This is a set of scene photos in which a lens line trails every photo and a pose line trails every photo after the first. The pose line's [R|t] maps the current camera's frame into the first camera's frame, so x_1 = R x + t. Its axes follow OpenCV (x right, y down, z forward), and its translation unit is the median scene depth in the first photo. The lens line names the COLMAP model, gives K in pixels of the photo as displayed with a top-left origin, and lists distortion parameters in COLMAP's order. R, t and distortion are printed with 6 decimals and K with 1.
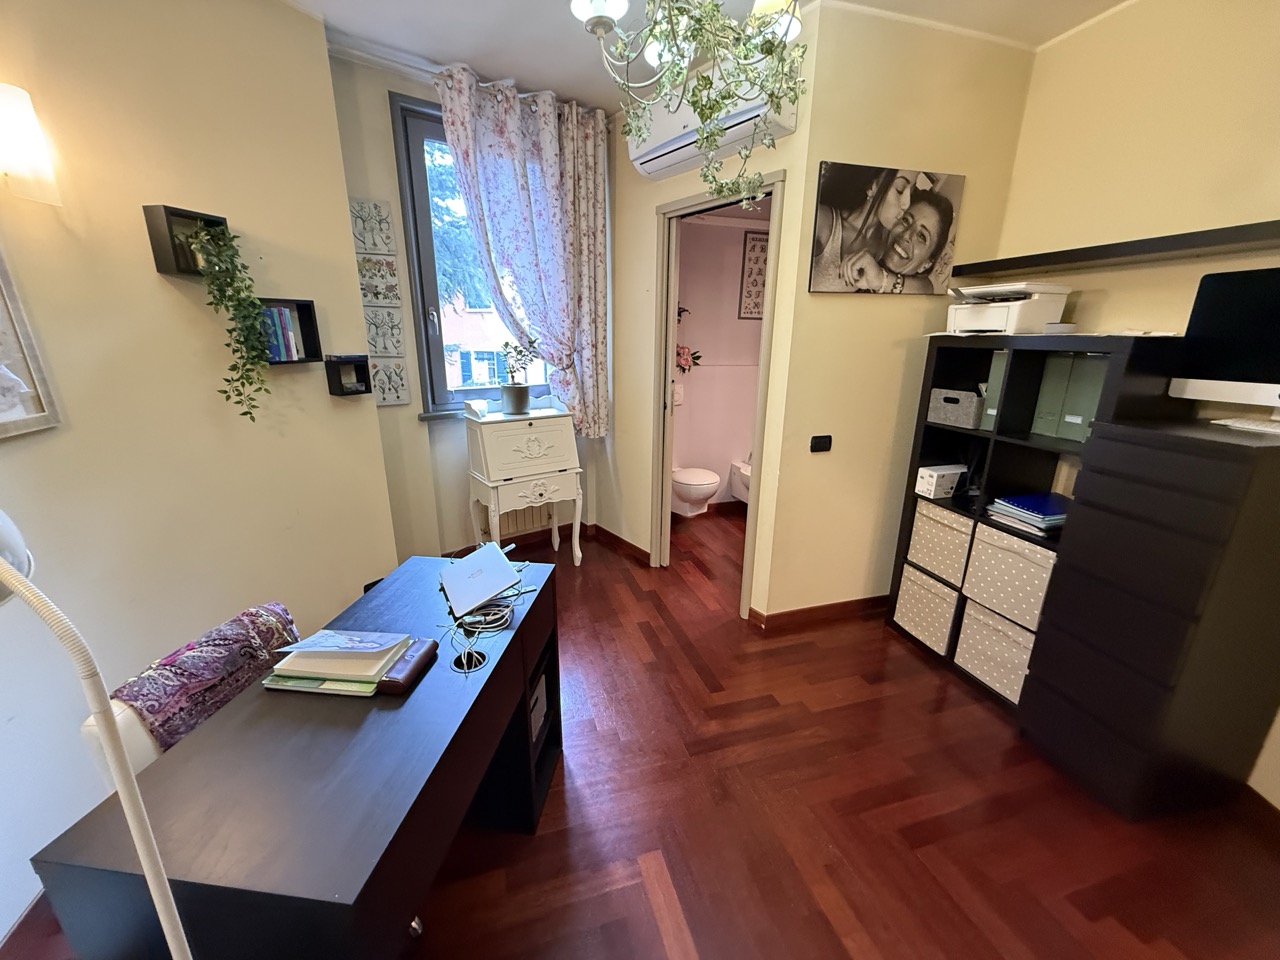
lens RADIAL K [[510.1, 0, 631.6], [0, 510.1, 483.6], [0, 0, 1]] dist [0.000542, 0.000292]
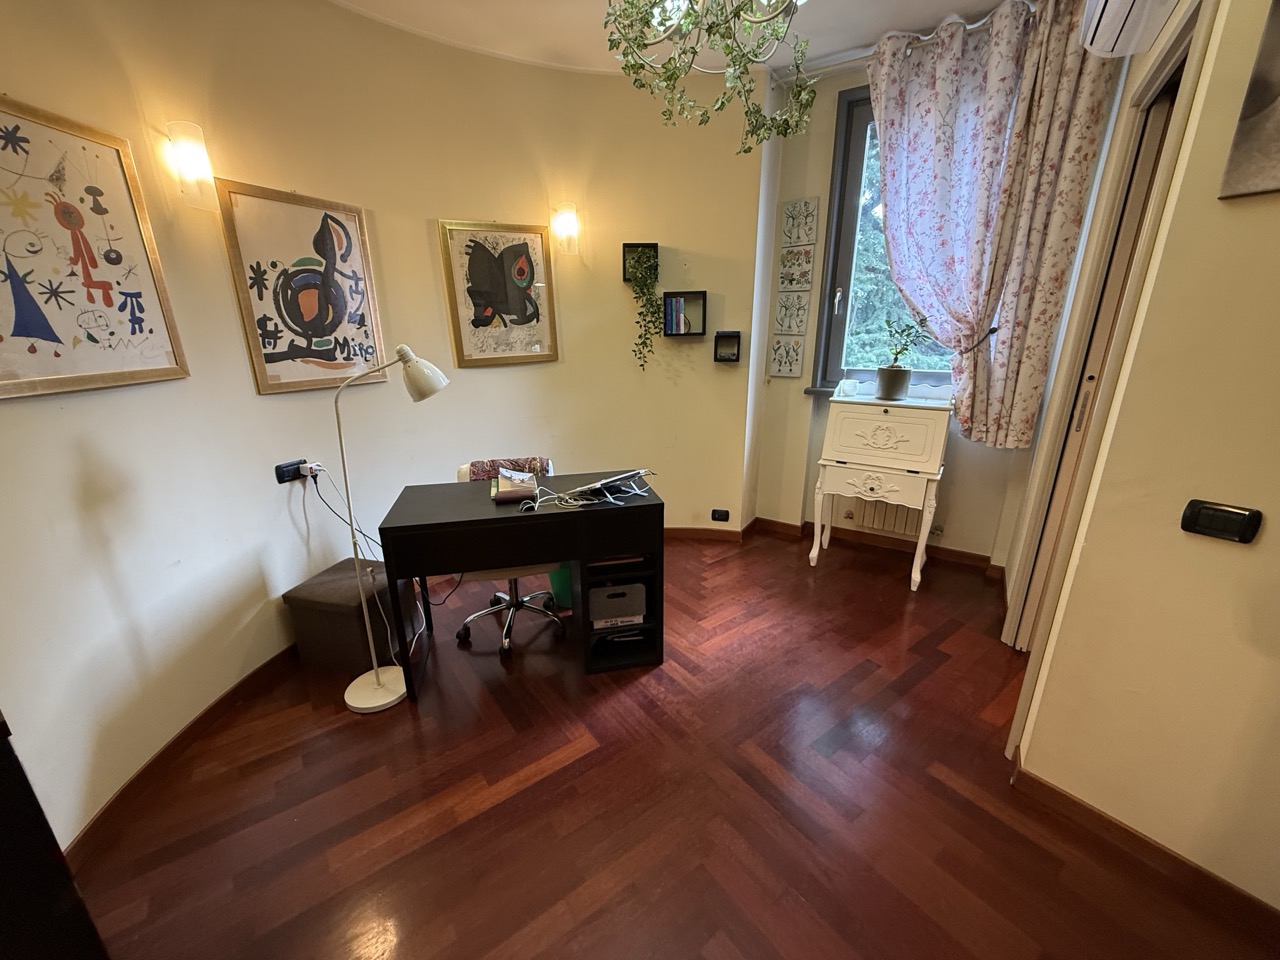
lens RADIAL K [[510.1, 0, 632.8], [0, 510.1, 481.5], [0, 0, 1]] dist [0.000542, 0.000292]
pose [[0.330440, 0.267925, -0.905000, 0.626404], [-0.254222, 0.948690, 0.188036, -0.066585], [0.908945, 0.167936, 0.381597, 0.327551]]
